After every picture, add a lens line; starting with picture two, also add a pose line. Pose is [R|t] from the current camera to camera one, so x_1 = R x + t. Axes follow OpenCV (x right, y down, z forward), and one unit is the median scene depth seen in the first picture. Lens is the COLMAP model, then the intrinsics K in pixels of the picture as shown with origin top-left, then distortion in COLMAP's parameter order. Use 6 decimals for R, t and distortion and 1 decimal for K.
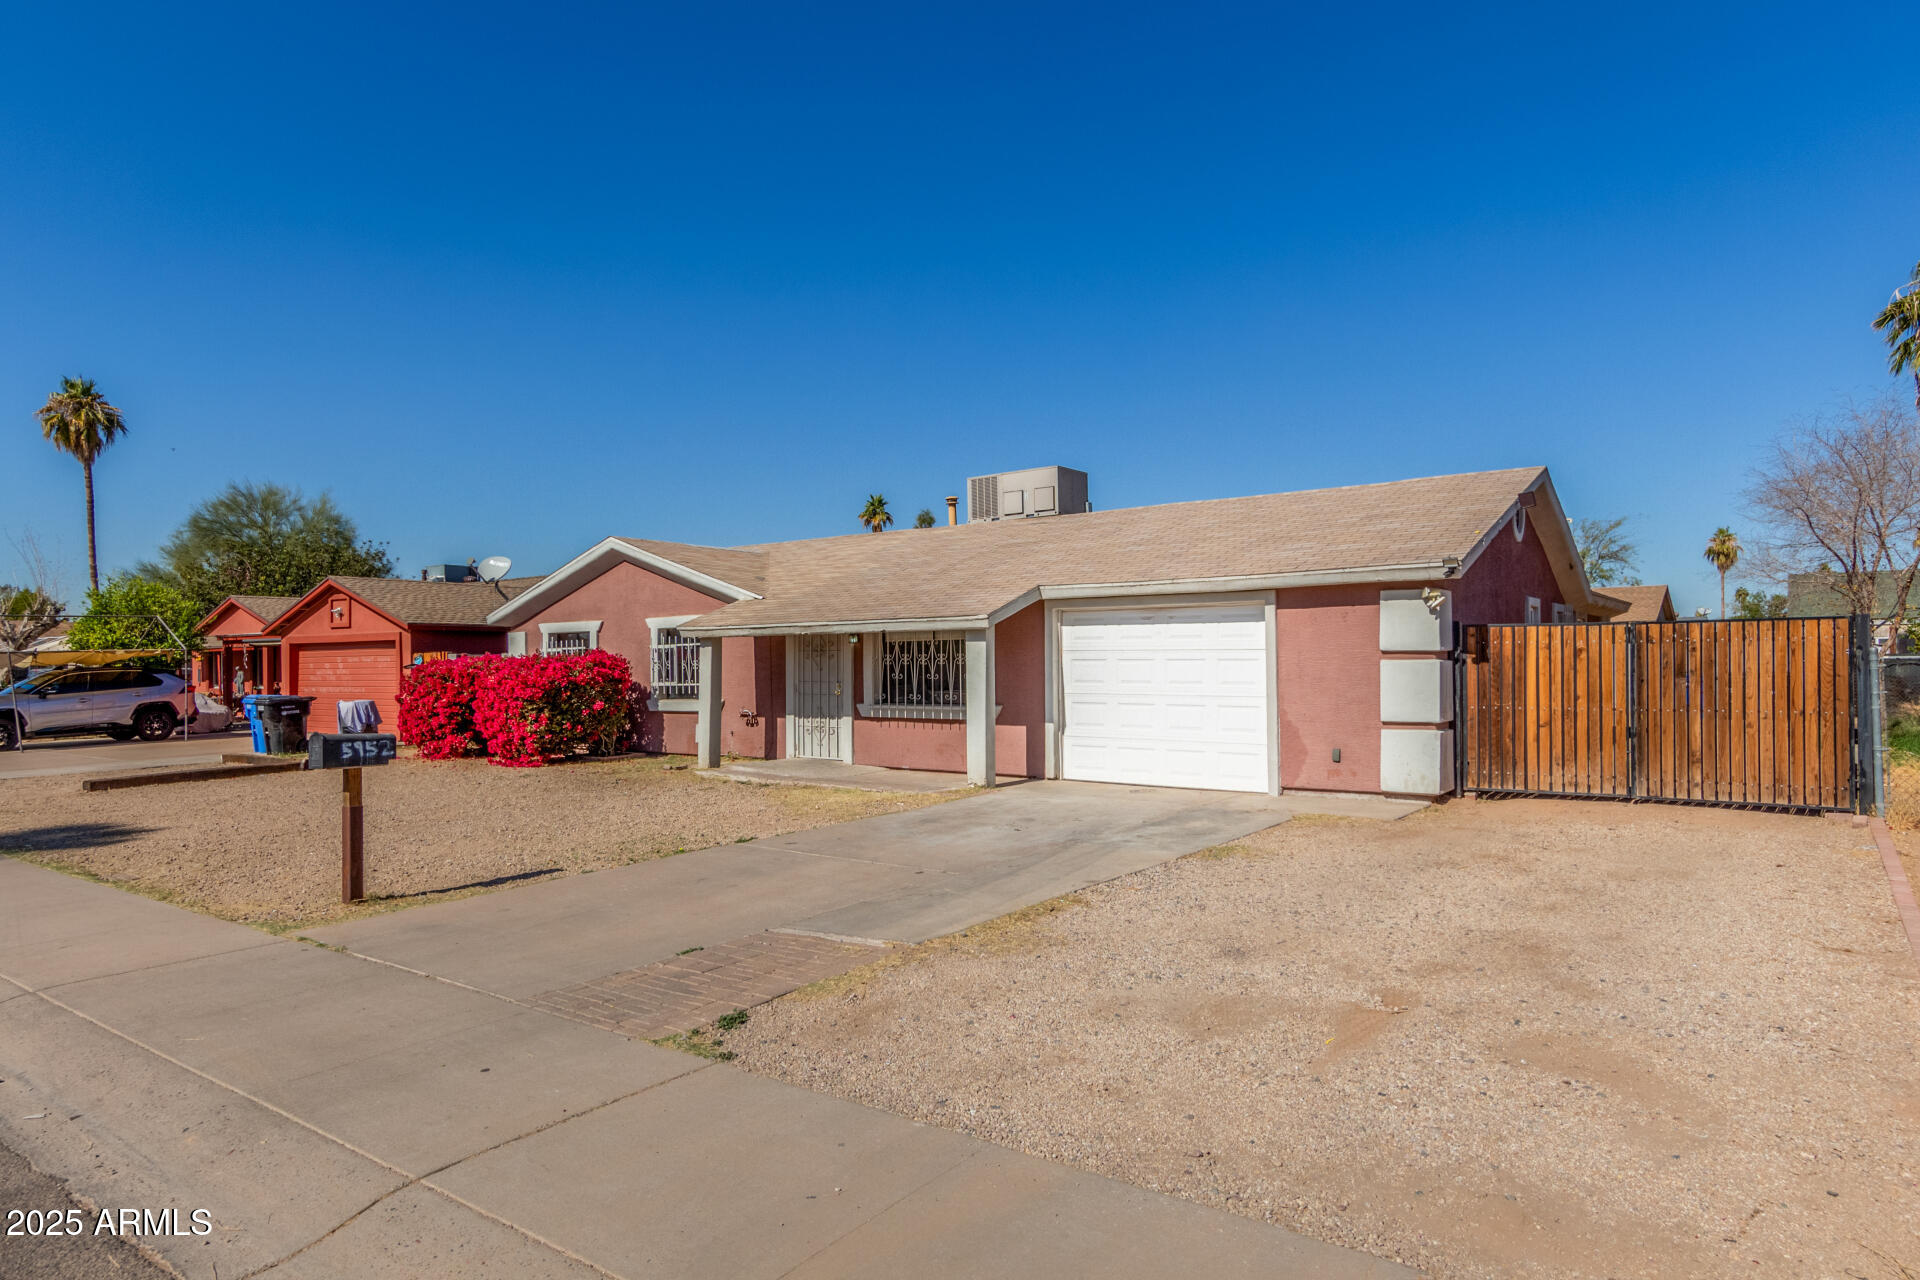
lens RADIAL K [[1123.9, 0, 985.8], [0, 1123.9, 650.8], [0, 0, 1]] dist [0.003750, 0.000711]
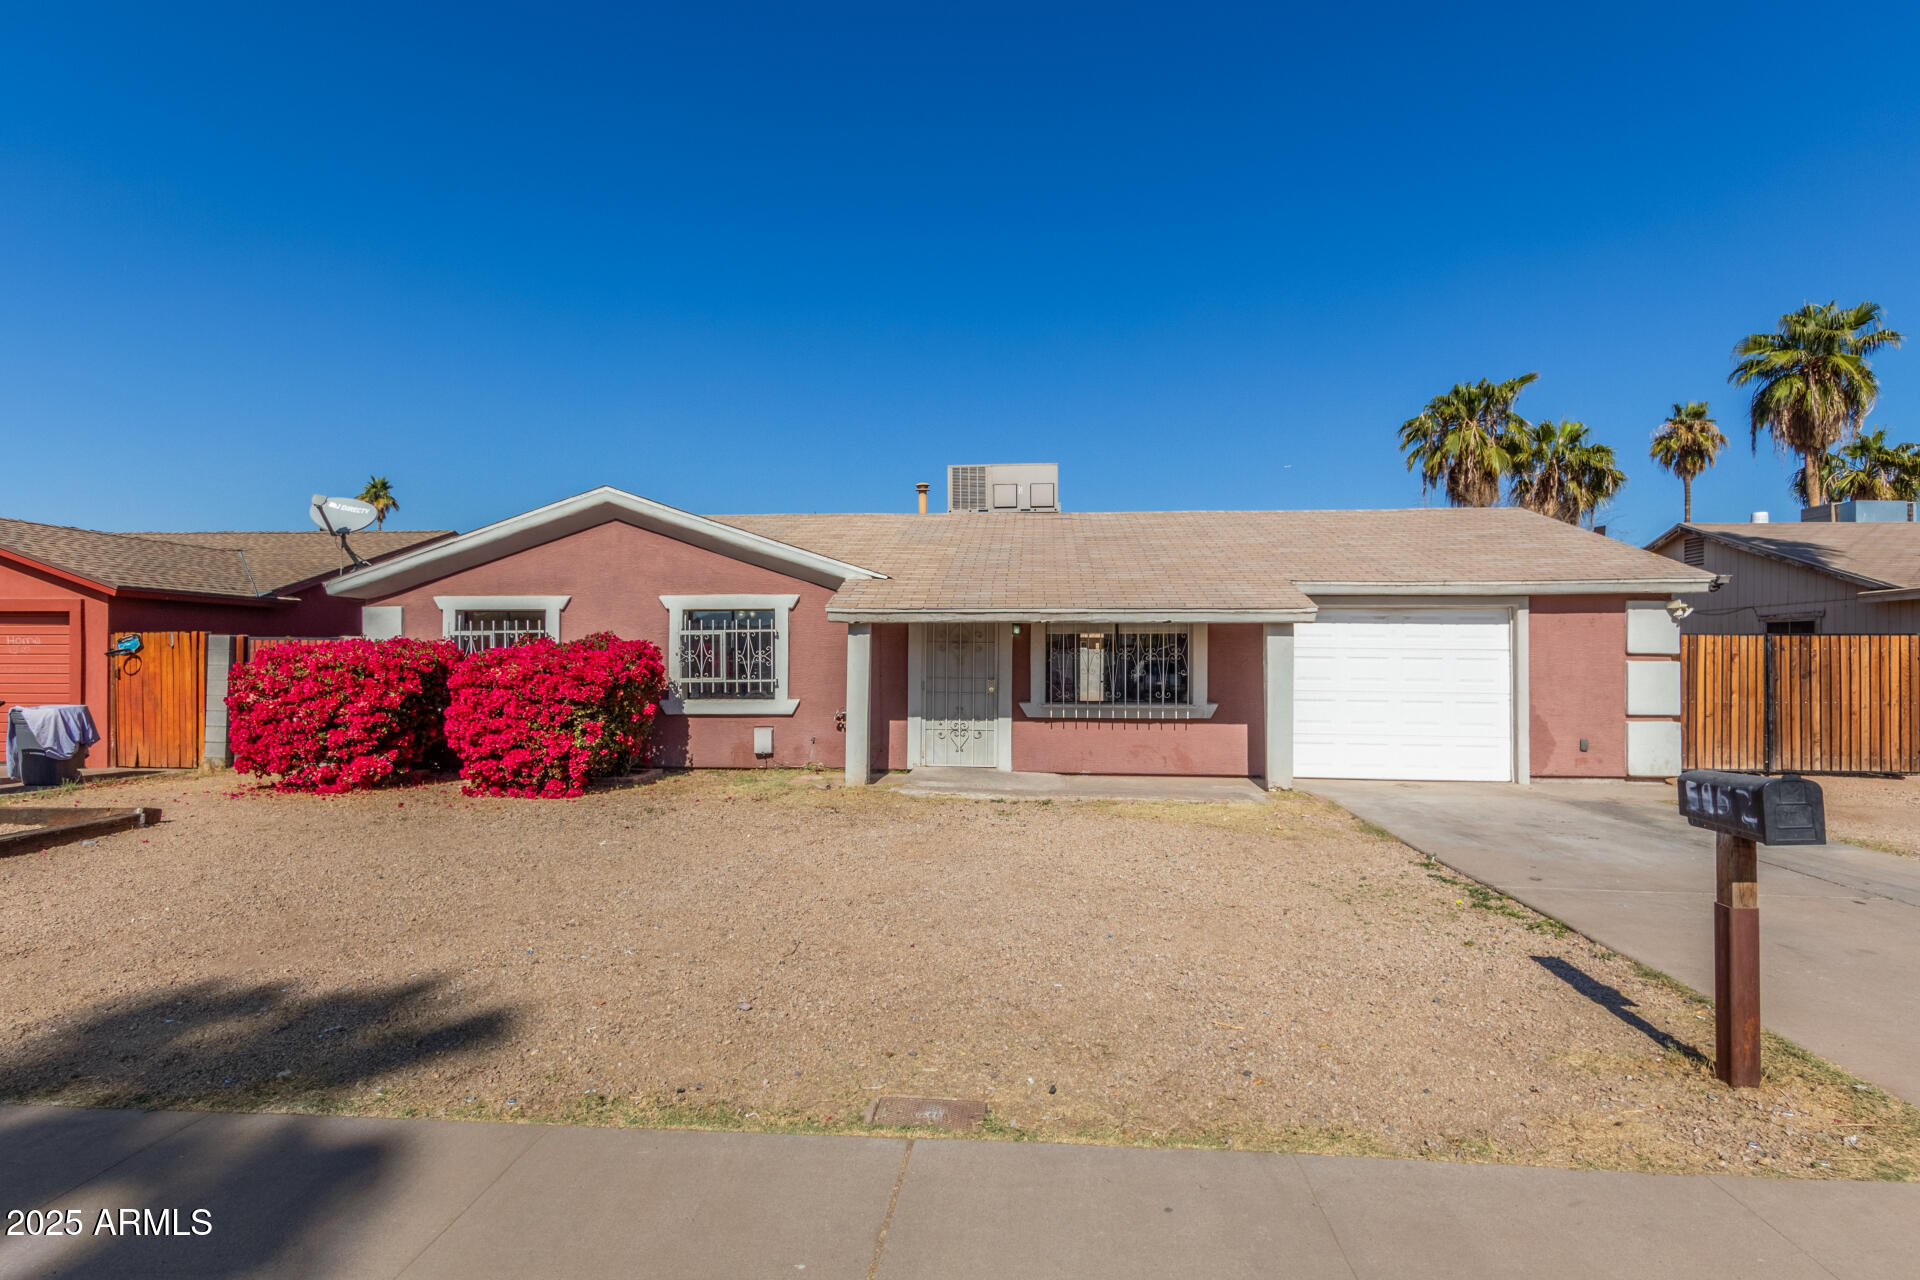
lens RADIAL K [[948.2, 0, 974.2], [0, 948.2, 659.4], [0, 0, 1]] dist [0.020419, -0.011215]
pose [[0.854326, 0.012738, 0.519581, -0.532444], [-0.017282, 0.999843, 0.003903, 0.010396], [-0.519449, -0.012314, 0.854413, 0.377771]]
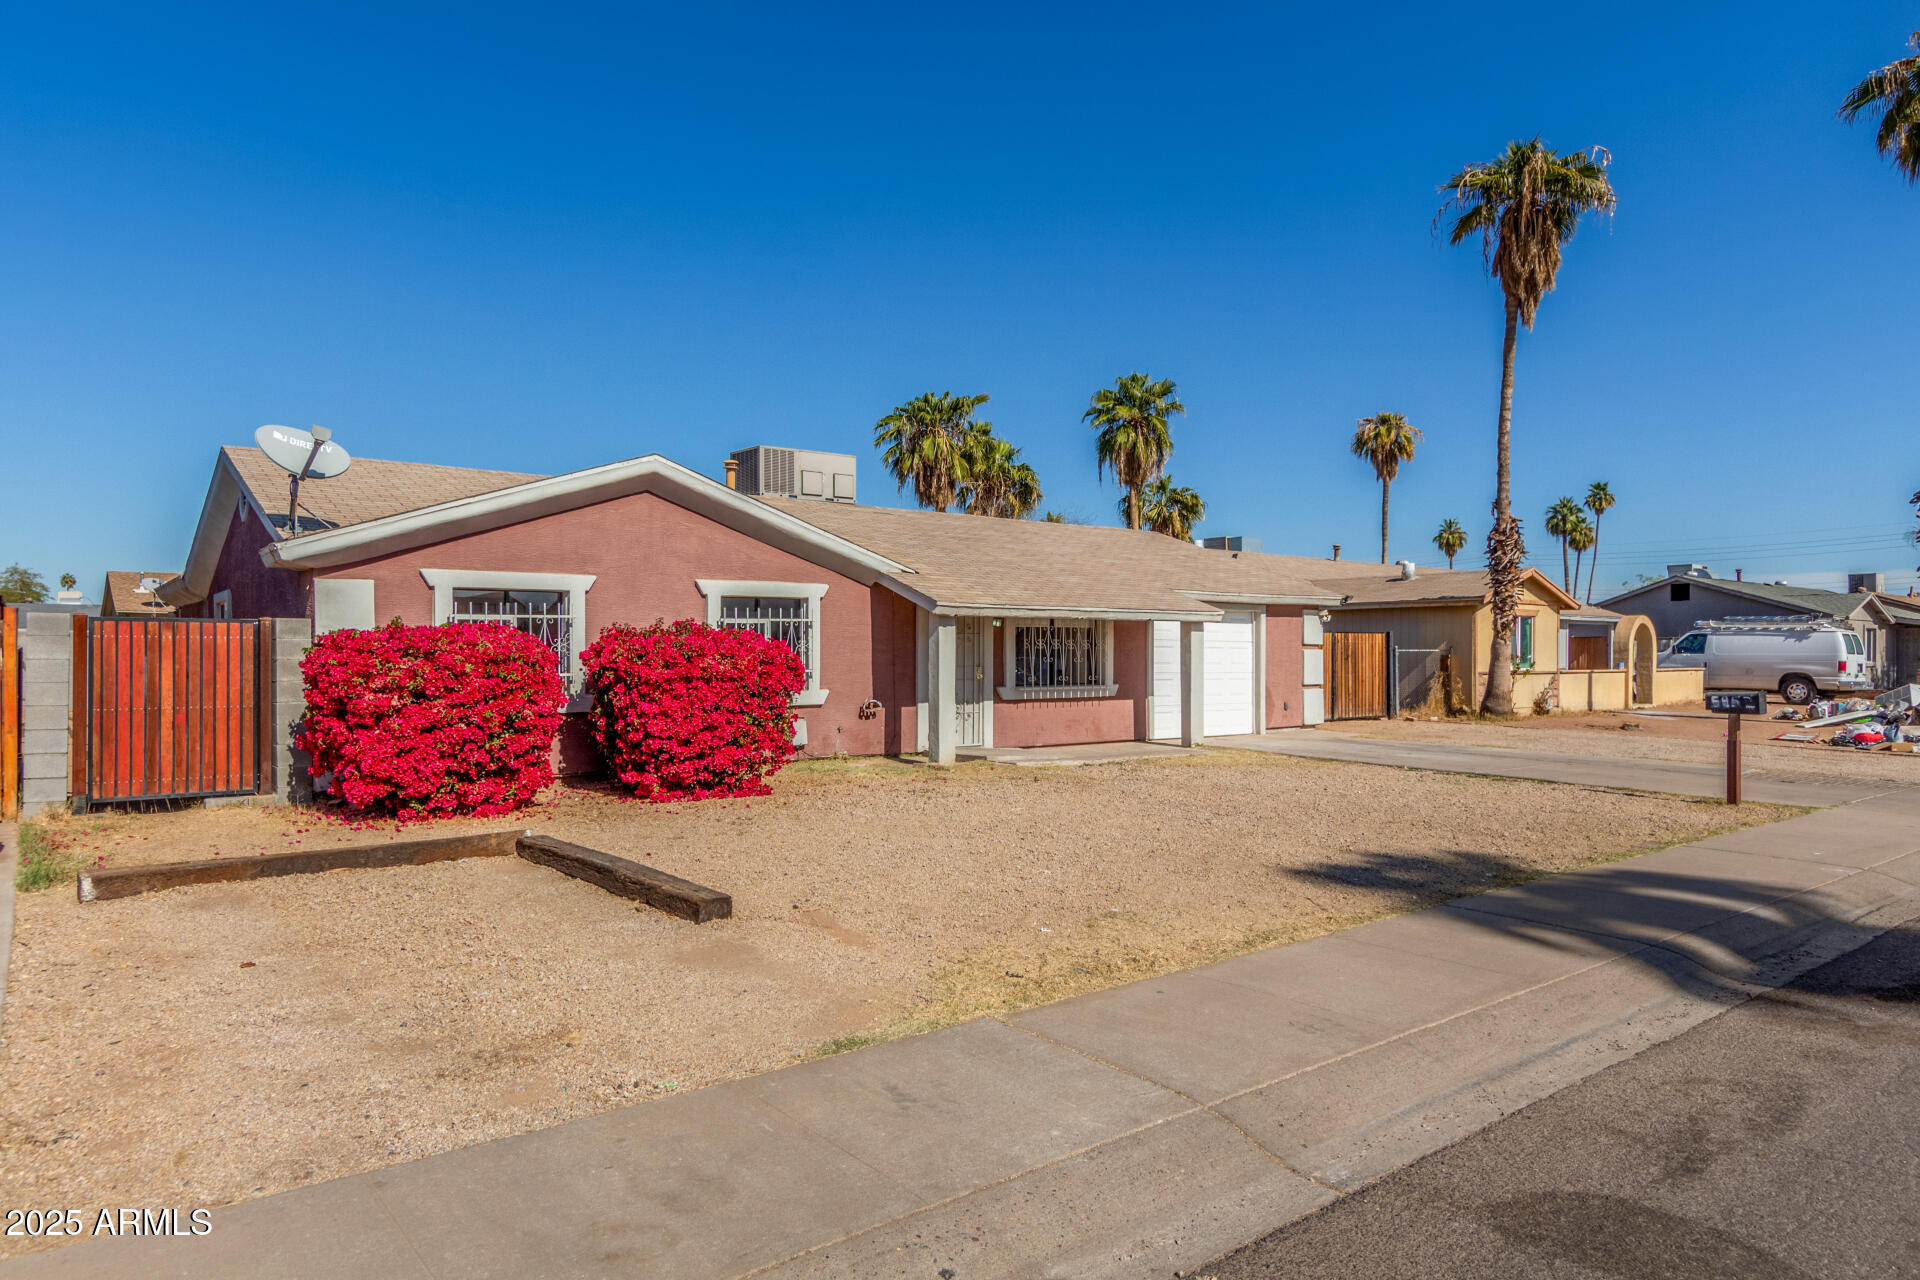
lens RADIAL K [[1150.5, 0, 953.8], [0, 1150.5, 650.3], [0, 0, 1]] dist [0.000987, 0.000277]
pose [[0.287694, 0.009263, 0.957677, -1.106730], [-0.015330, 0.999870, -0.005066, 0.019737], [-0.957600, -0.013224, 0.287799, 0.739289]]
